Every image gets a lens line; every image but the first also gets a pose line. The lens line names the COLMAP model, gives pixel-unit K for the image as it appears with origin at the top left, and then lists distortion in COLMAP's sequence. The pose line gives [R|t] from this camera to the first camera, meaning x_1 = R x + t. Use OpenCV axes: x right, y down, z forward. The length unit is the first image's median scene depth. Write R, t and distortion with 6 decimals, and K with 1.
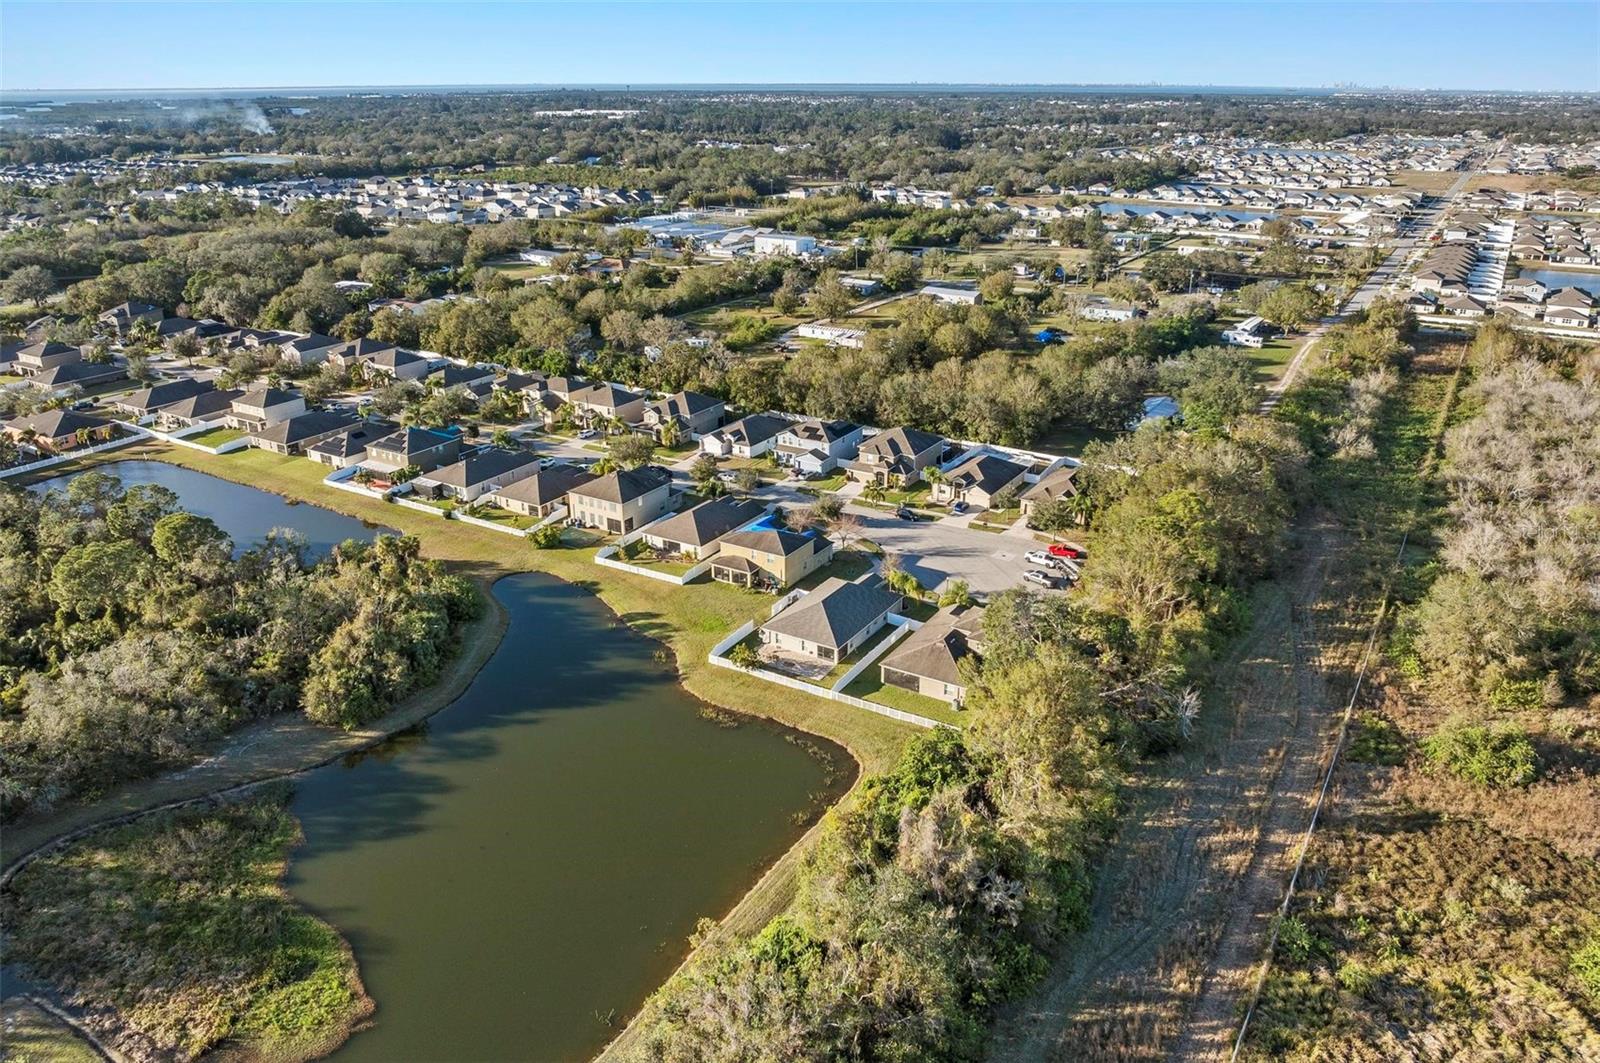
lens RADIAL K [[1127.5, 0, 803.6], [0, 1127.5, 532.9], [0, 0, 1]] dist [-0.034192, -0.006235]
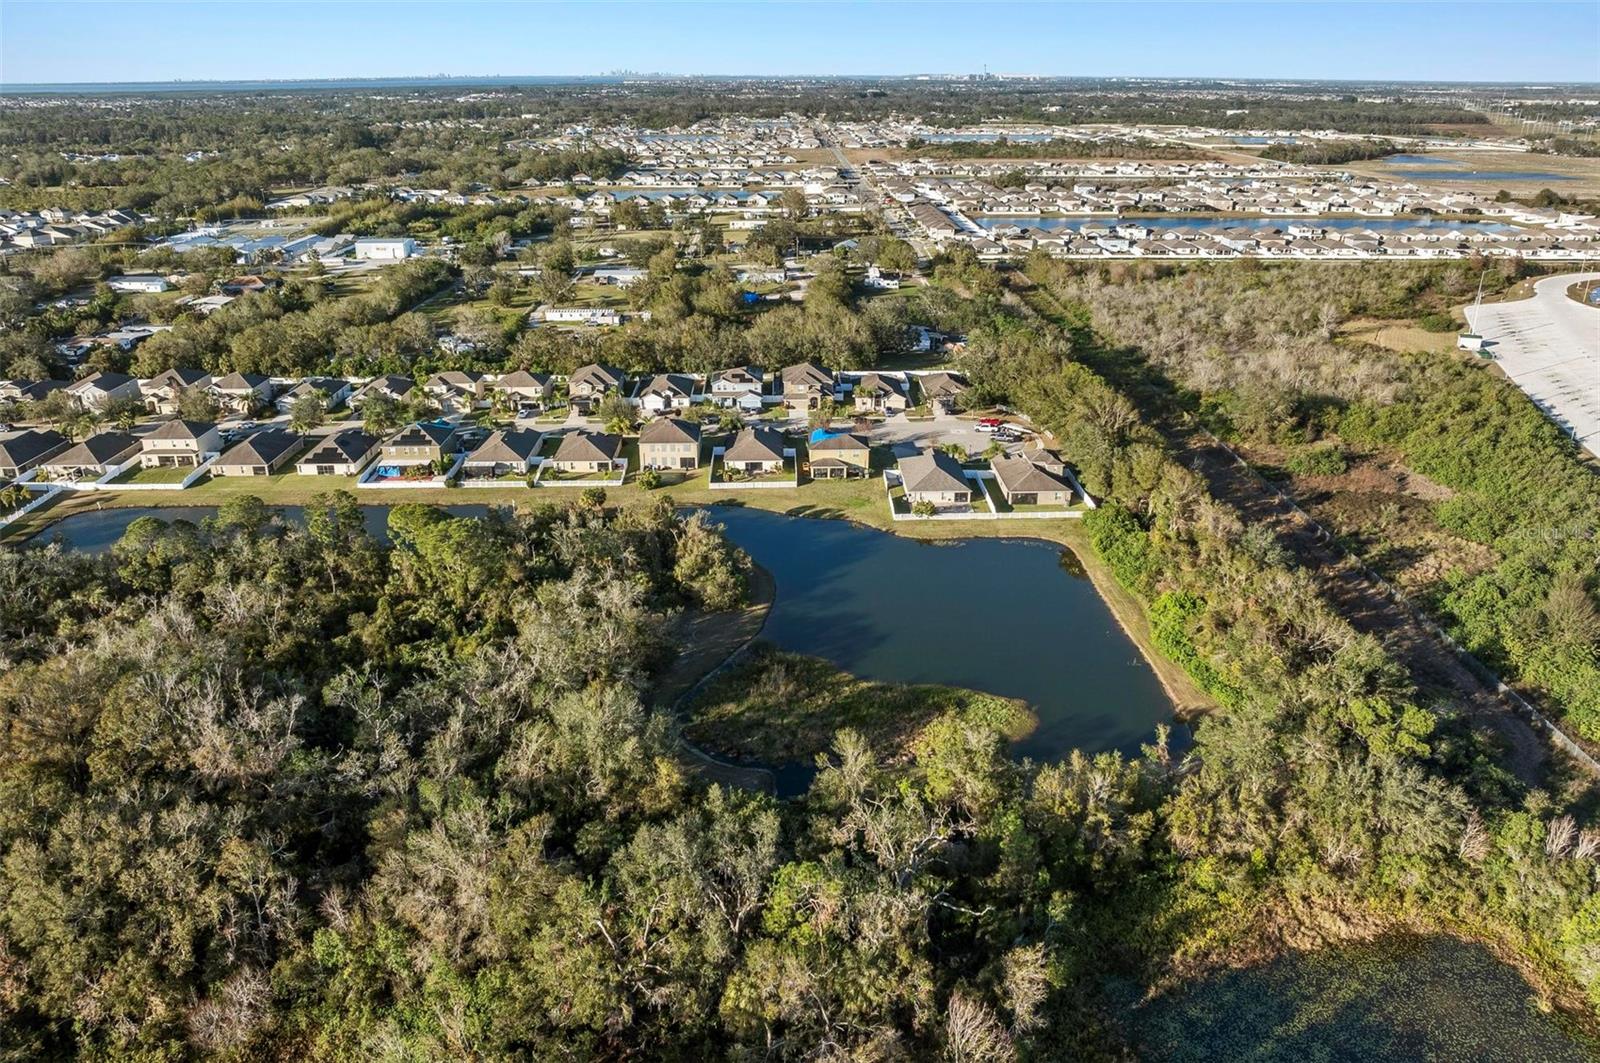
lens RADIAL K [[1127.5, 0, 802.3], [0, 1127.5, 534.5], [0, 0, 1]] dist [-0.034192, -0.006235]
pose [[0.844557, -0.204947, 0.494691, -0.587422], [0.201117, 0.977624, 0.061668, 0.016435], [-0.496261, 0.047409, 0.866878, -0.095650]]
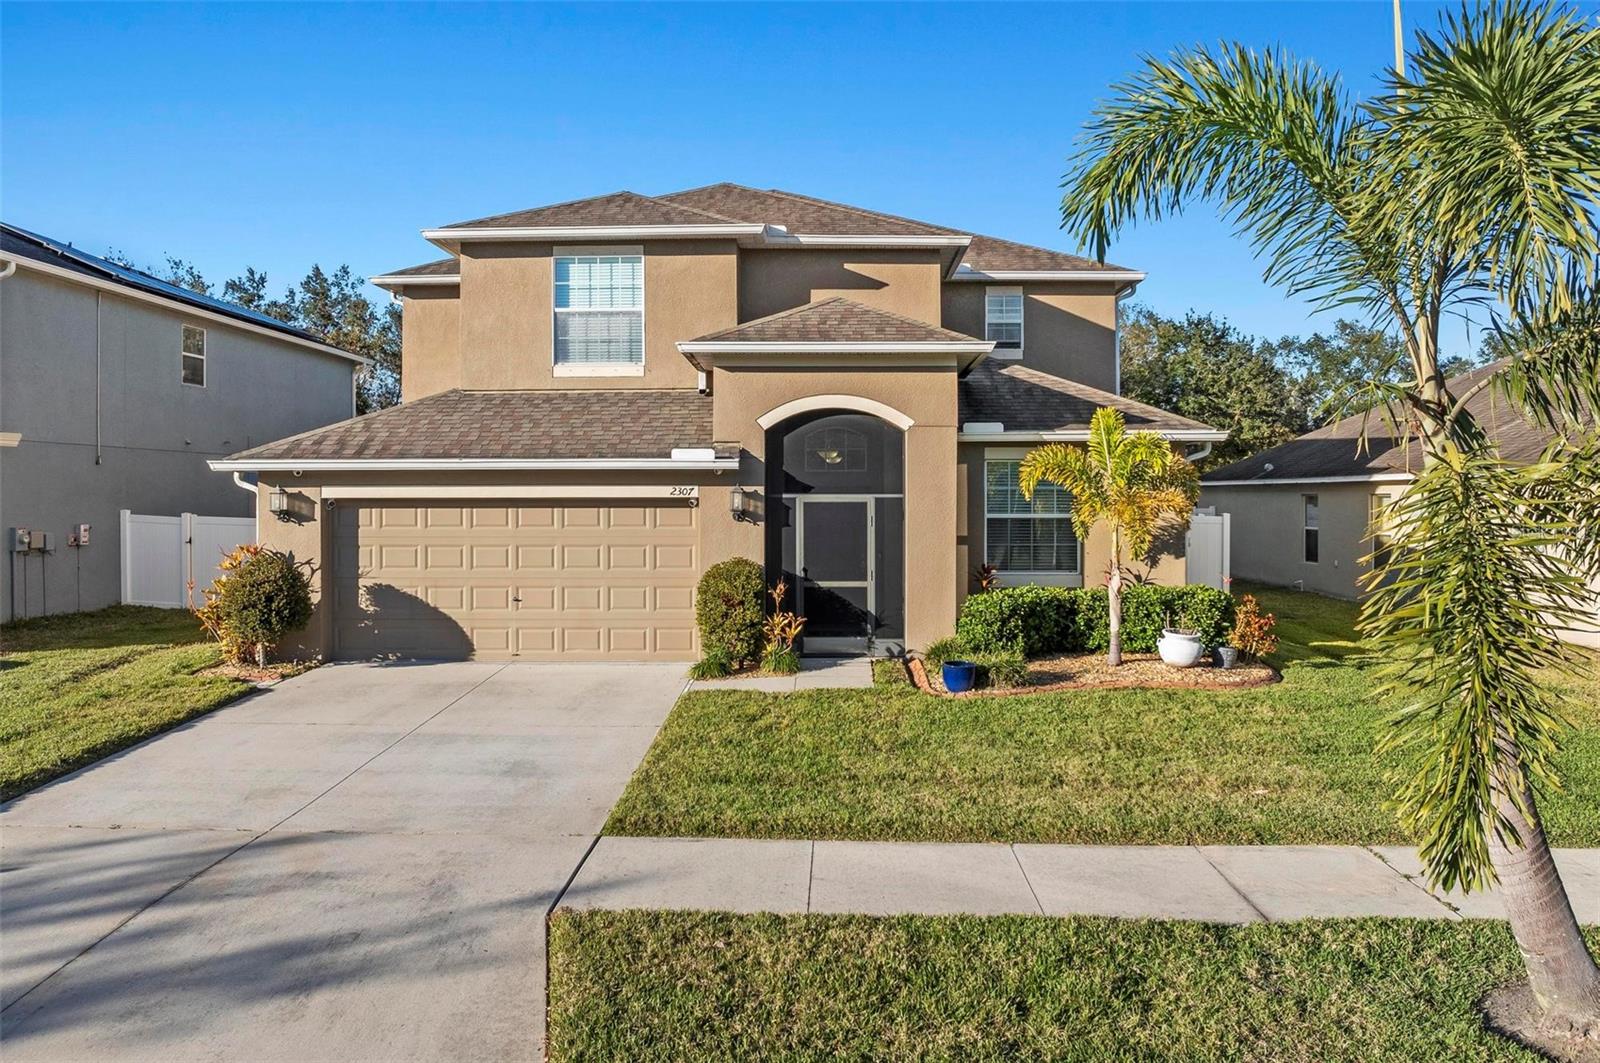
lens RADIAL K [[1127.5, 0, 802.8], [0, 1127.5, 518.1], [0, 0, 1]] dist [-0.034192, -0.006235]
pose [[0.861359, -0.005460, 0.507967, 0.032391], [0.185613, 0.934187, -0.304701, -0.028385], [-0.472873, 0.356742, 0.805684, 0.913911]]
